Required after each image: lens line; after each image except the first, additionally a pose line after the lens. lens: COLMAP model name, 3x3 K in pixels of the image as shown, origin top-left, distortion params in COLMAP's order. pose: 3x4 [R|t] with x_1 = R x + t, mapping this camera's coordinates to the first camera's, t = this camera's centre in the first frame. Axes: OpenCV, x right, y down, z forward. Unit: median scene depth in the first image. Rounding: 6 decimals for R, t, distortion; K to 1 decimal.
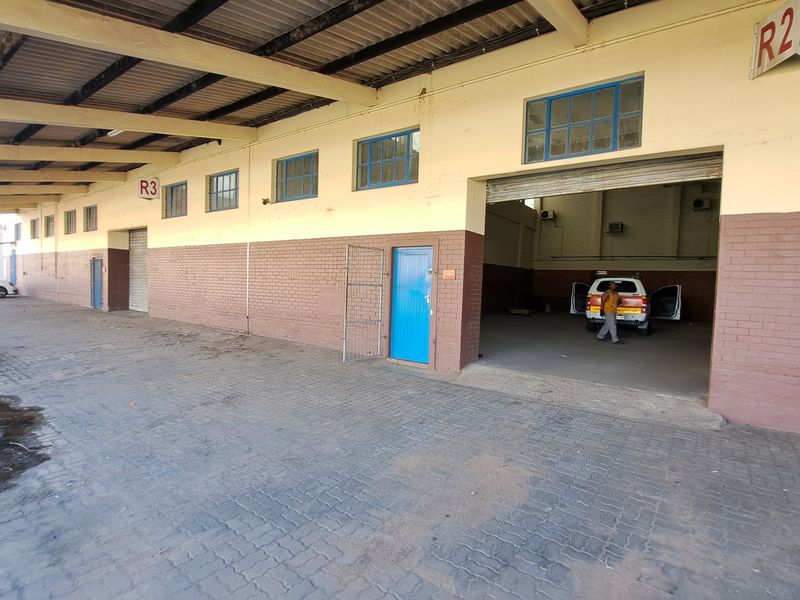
lens RADIAL K [[423.5, 0, 395.4], [0, 423.5, 304.8], [0, 0, 1]] dist [-0.017395, -0.002252]
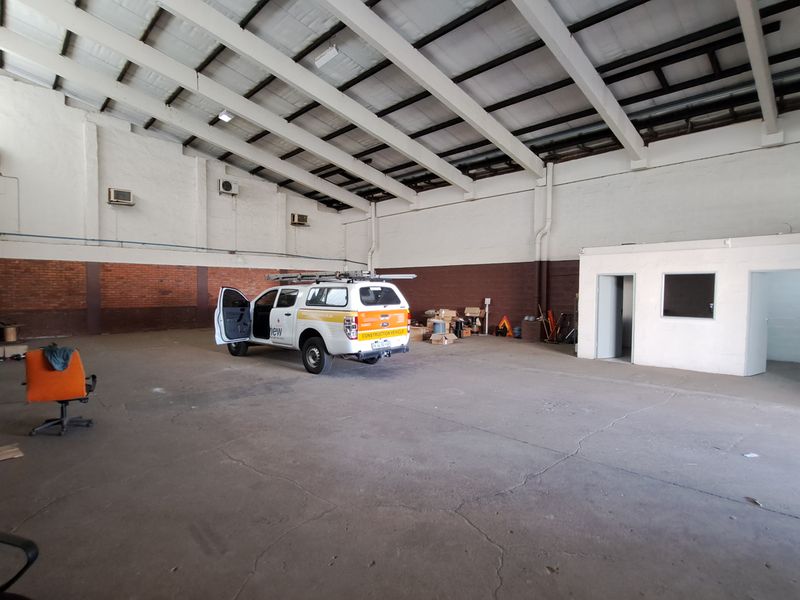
lens RADIAL K [[423.5, 0, 395.4], [0, 423.5, 304.8], [0, 0, 1]] dist [-0.017395, -0.002252]
pose [[0.164652, -0.068030, 0.984003, -0.179893], [0.045801, 0.997070, 0.061270, -0.125349], [-0.985288, 0.034980, 0.167285, 1.596087]]
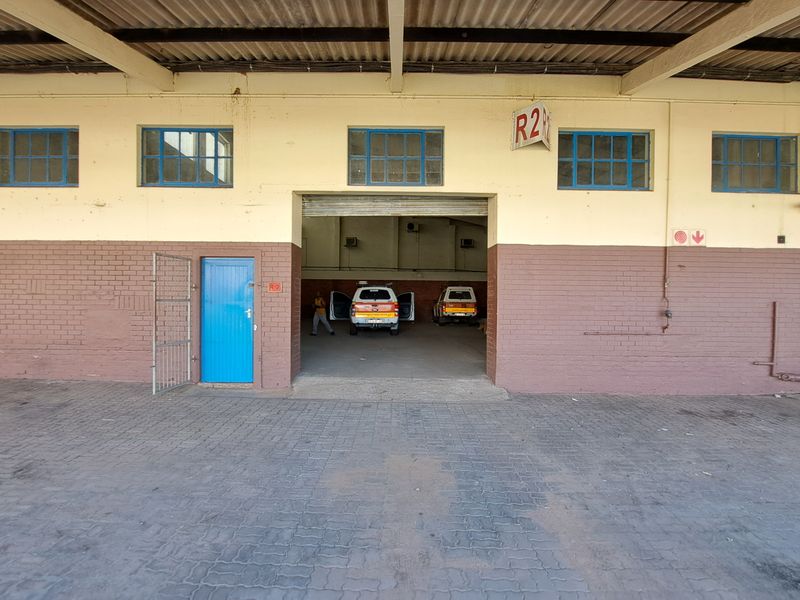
lens RADIAL K [[423.5, 0, 395.4], [0, 423.5, 304.8], [0, 0, 1]] dist [-0.017395, -0.002252]
pose [[0.801142, -0.032912, 0.597569, -0.232290], [0.043487, 0.999049, -0.003277, -0.016535], [-0.596892, 0.028612, 0.801811, 0.060794]]
